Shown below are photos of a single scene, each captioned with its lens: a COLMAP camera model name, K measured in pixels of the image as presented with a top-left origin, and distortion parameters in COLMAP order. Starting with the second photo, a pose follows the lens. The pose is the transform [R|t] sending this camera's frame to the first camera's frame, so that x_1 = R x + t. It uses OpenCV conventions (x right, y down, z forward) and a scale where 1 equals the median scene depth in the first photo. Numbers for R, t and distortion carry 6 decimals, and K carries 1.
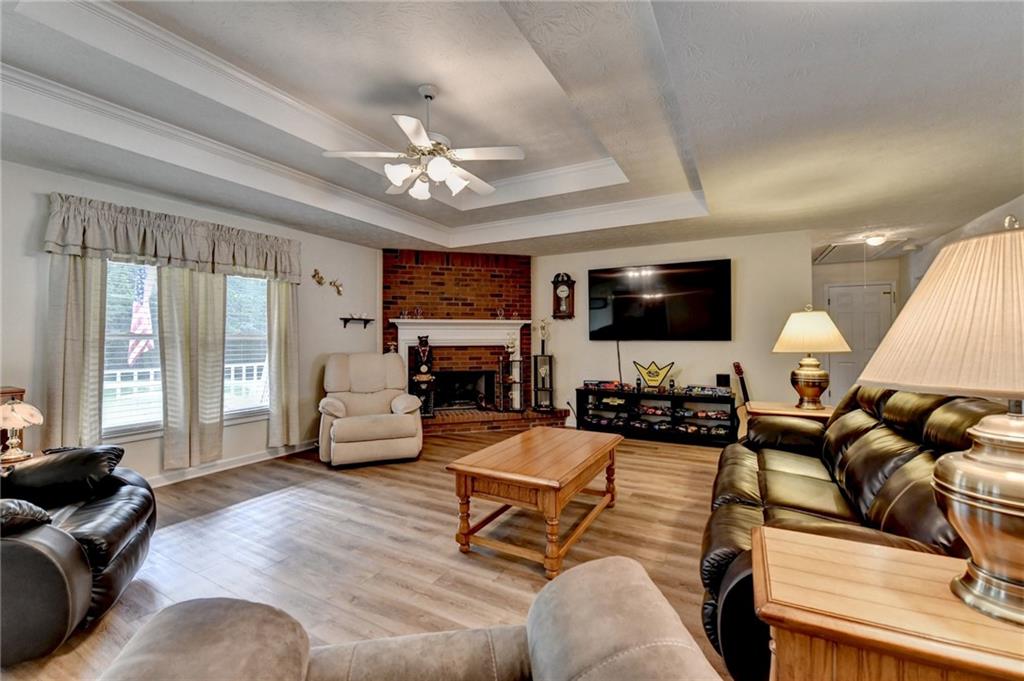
lens RADIAL K [[418.1, 0, 524.9], [0, 418.1, 334.5], [0, 0, 1]] dist [-0.015237, -0.002647]
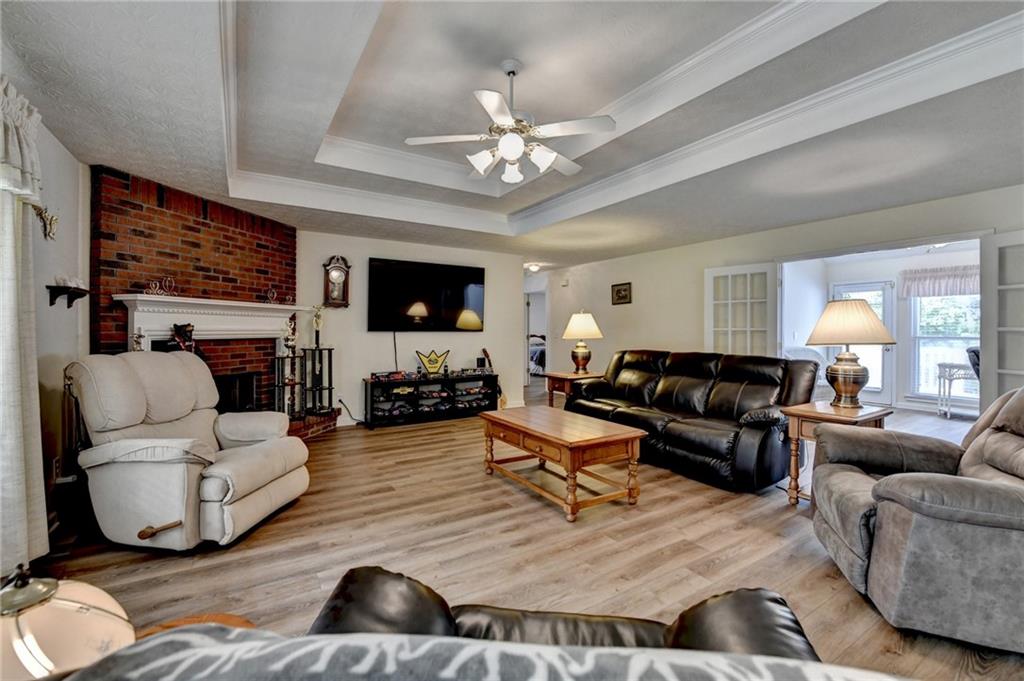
lens RADIAL K [[418.1, 0, 497.2], [0, 418.1, 327.5], [0, 0, 1]] dist [-0.015237, -0.002647]
pose [[0.520553, 0.008643, 0.853785, -0.512579], [-0.011837, 0.999926, -0.002905, 0.005095], [-0.853747, -0.008594, 0.520617, 0.254206]]
